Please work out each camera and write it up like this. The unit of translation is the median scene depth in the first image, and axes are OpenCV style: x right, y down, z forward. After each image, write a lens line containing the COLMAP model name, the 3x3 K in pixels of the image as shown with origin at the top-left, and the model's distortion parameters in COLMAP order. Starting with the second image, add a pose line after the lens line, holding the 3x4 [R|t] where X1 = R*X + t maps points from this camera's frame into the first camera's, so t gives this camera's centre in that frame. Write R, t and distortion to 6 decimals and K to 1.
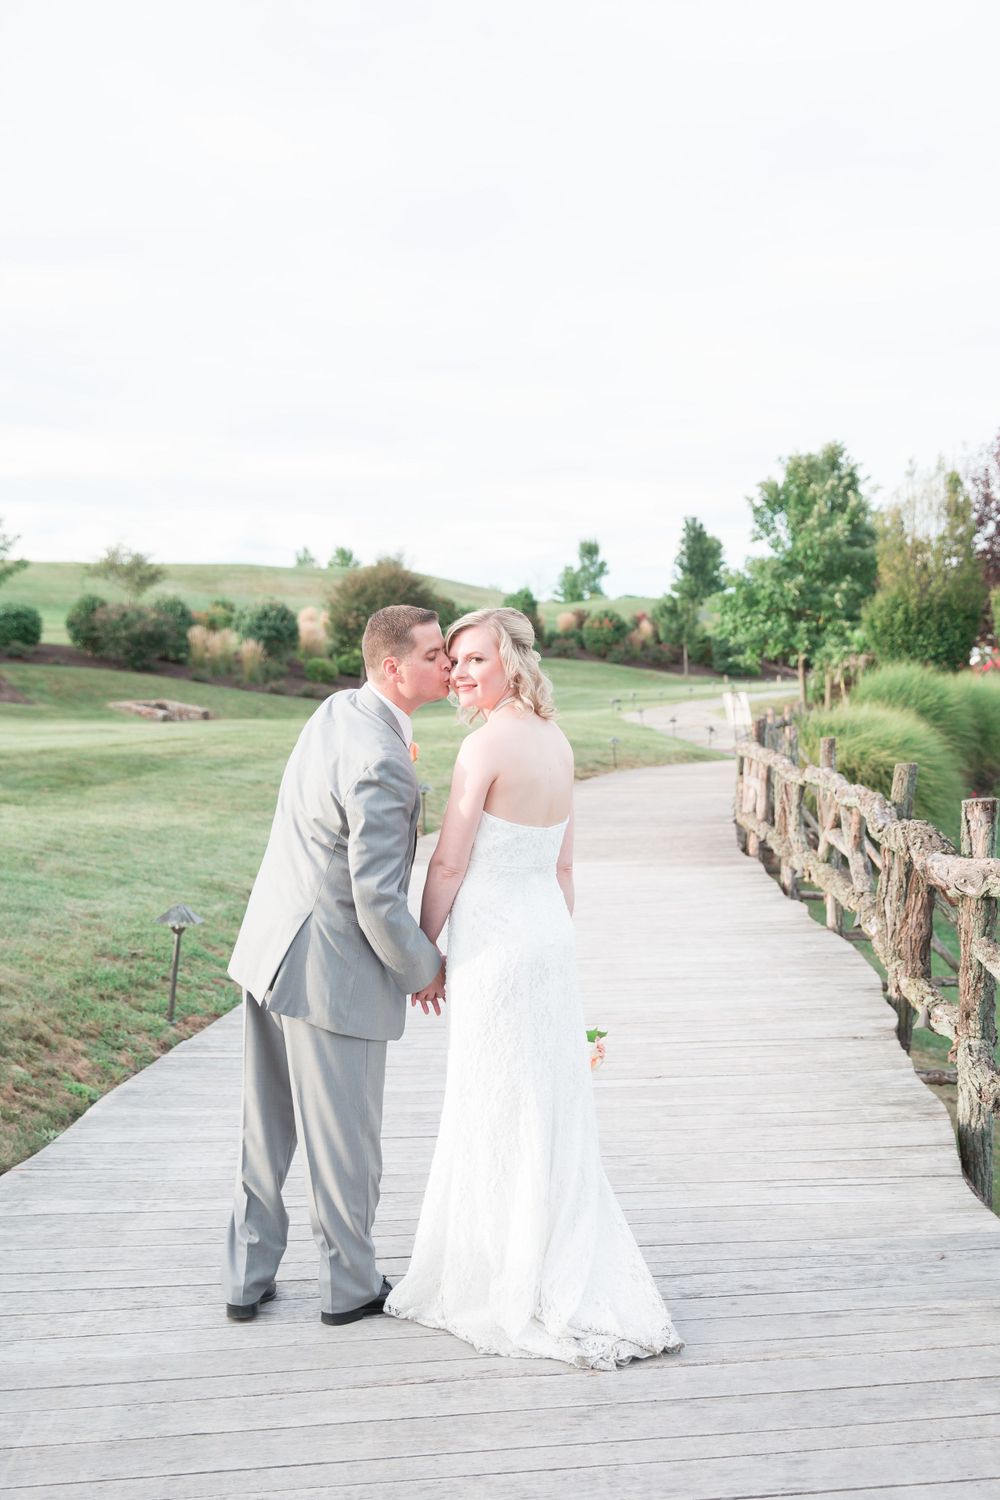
lens RADIAL K [[2057.8, 0, 500.3], [0, 2057.8, 753.2], [0, 0, 1]] dist [0.020176, 0.000000]
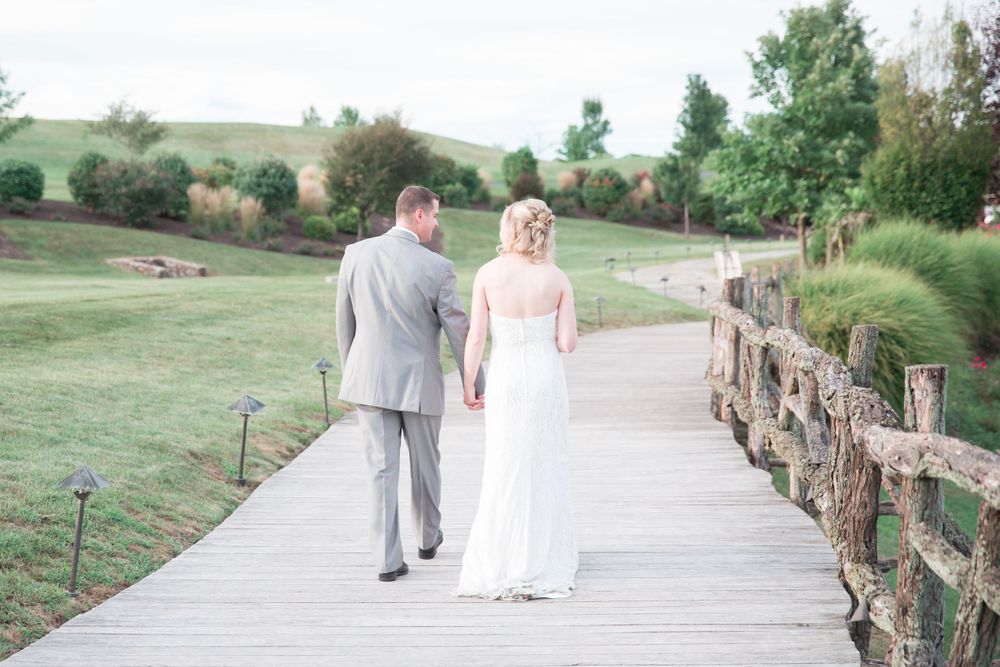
lens RADIAL K [[1799.9, 0, 496.9], [0, 1799.9, 301.9], [0, 0, 1]] dist [0.173329, 0.000000]
pose [[0.996280, 0.006740, -0.085916, 0.078293], [-0.007276, 0.999956, -0.005924, 0.000452], [0.085873, 0.006527, 0.996285, 0.135168]]
